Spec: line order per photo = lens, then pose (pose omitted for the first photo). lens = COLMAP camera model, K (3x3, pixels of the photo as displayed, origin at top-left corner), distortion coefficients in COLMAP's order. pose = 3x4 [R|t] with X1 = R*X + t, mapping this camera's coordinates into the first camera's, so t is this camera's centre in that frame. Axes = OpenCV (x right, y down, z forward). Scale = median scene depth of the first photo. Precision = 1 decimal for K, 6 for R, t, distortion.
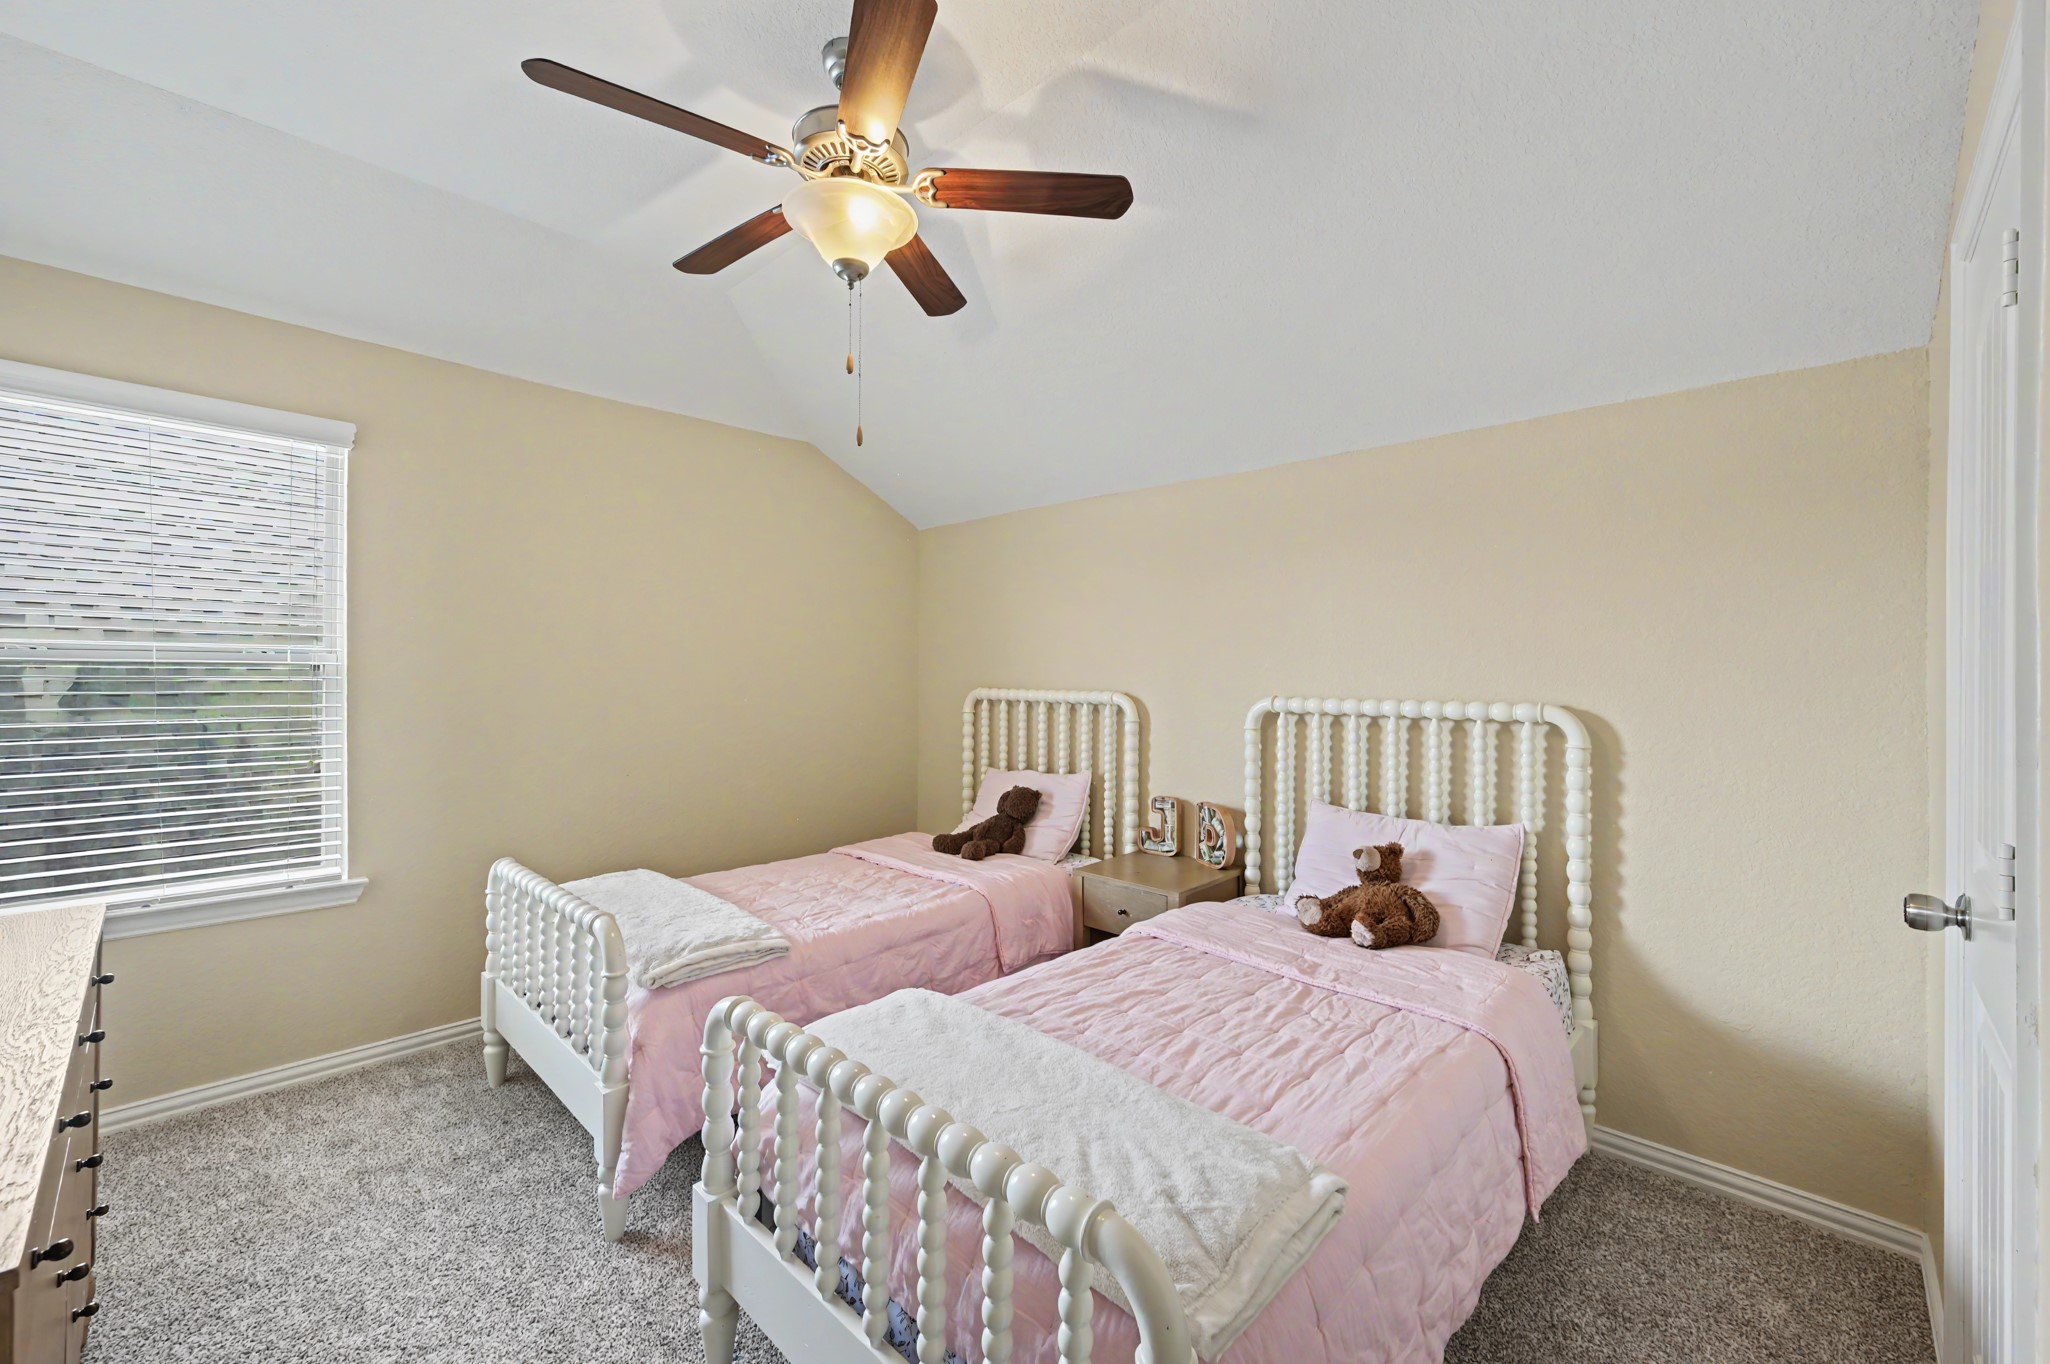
lens RADIAL K [[817.2, 0, 1024.9], [0, 817.2, 676.8], [0, 0, 1]] dist [0.000345, 0.000415]
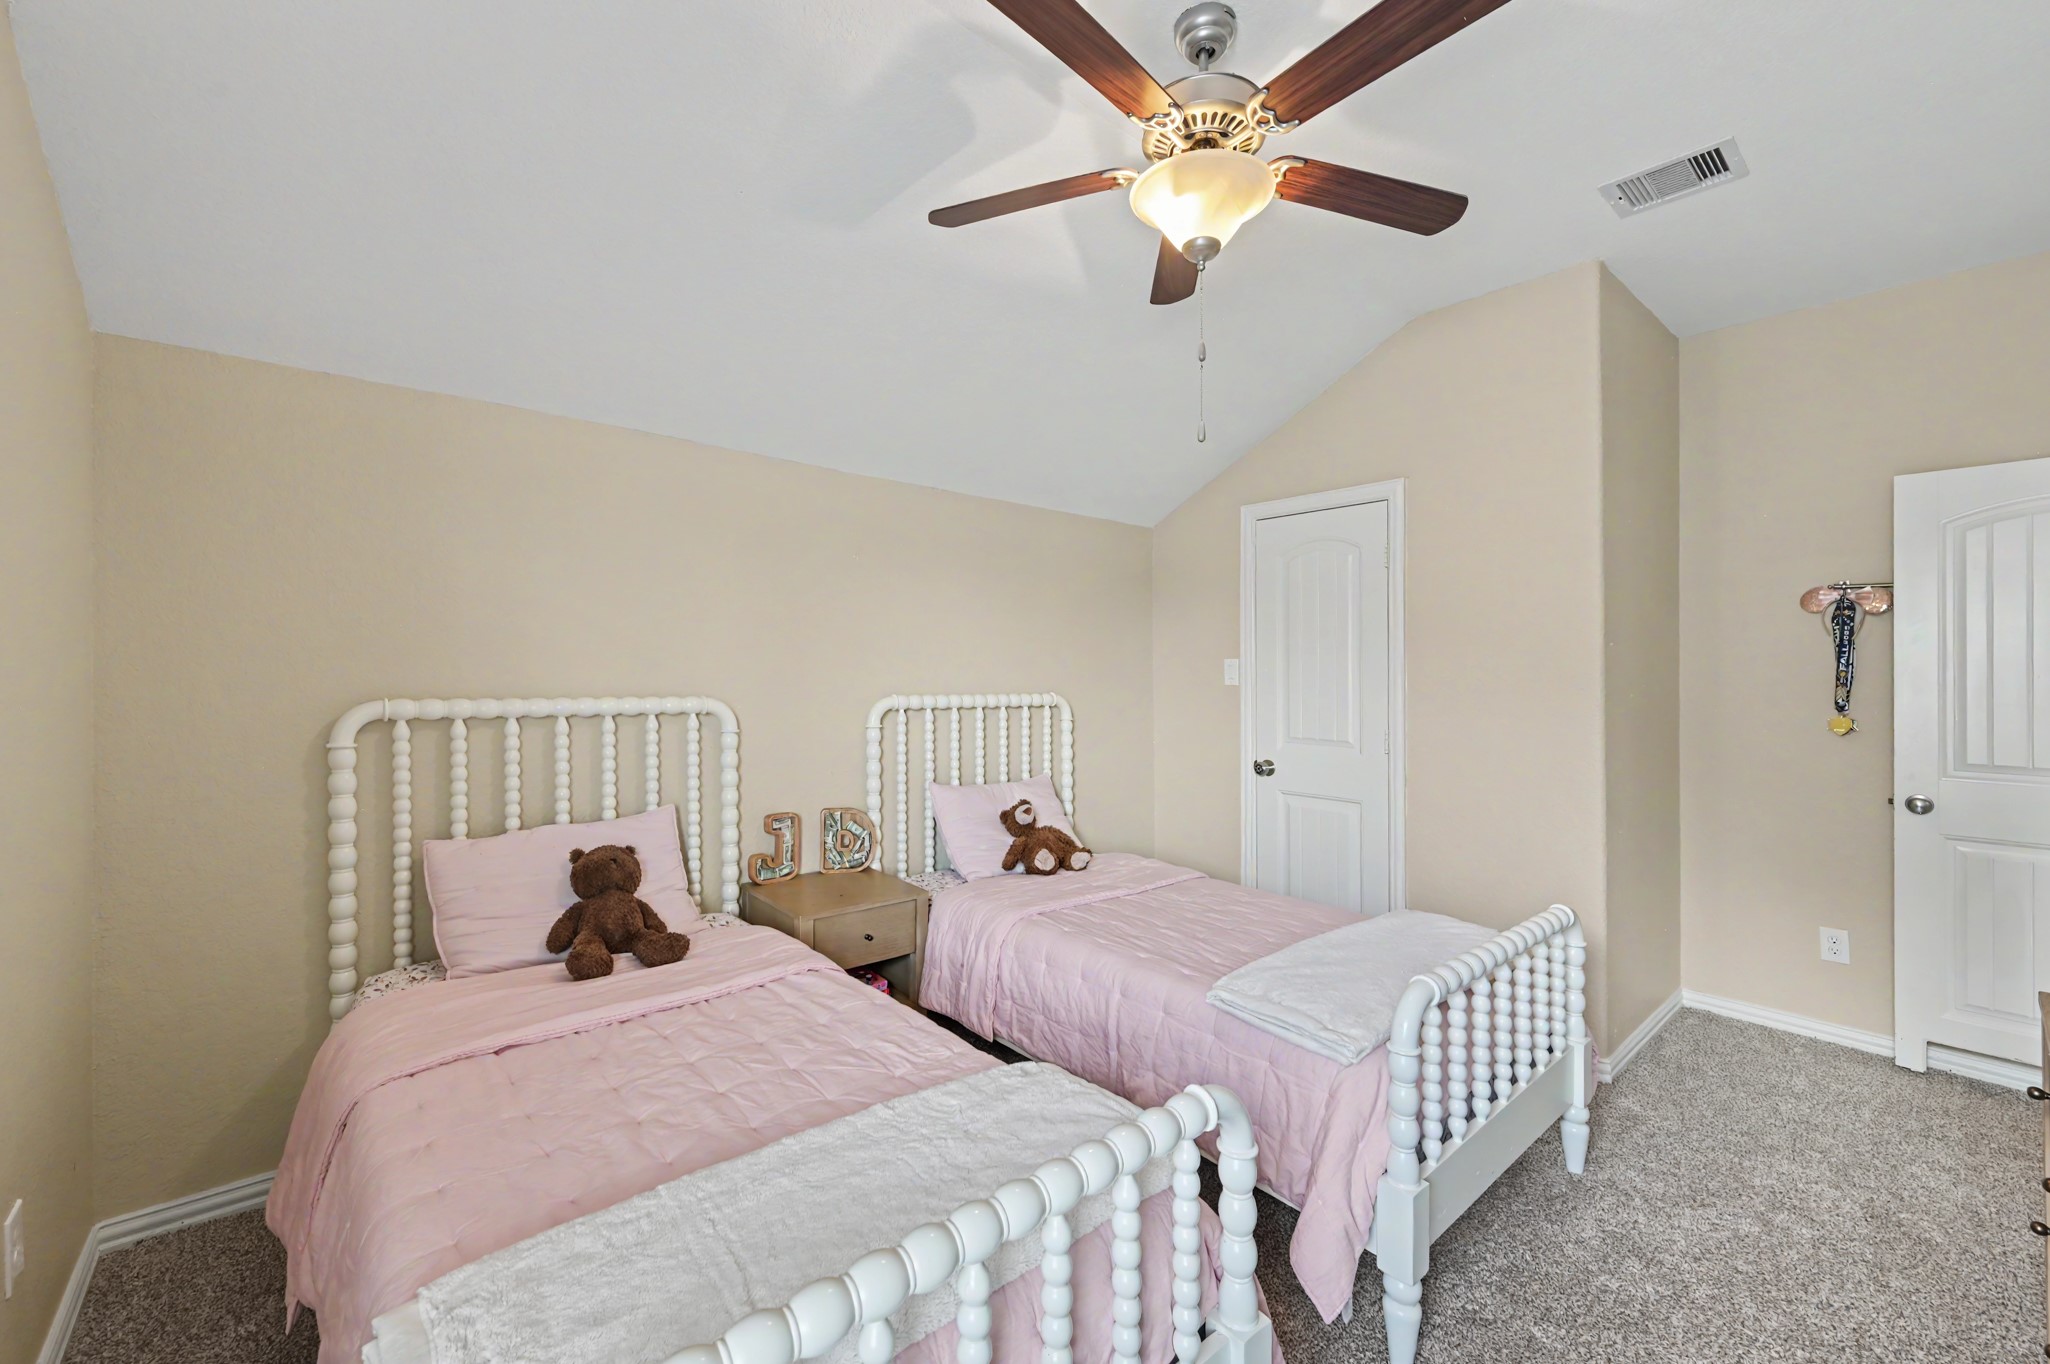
lens RADIAL K [[817.2, 0, 1023.2], [0, 817.2, 678.5], [0, 0, 1]] dist [0.000345, 0.000415]
pose [[0.106936, -0.009460, 0.994221, -0.811830], [-0.001309, 0.999953, 0.009655, -0.009740], [-0.994265, -0.002334, 0.106919, 0.782703]]
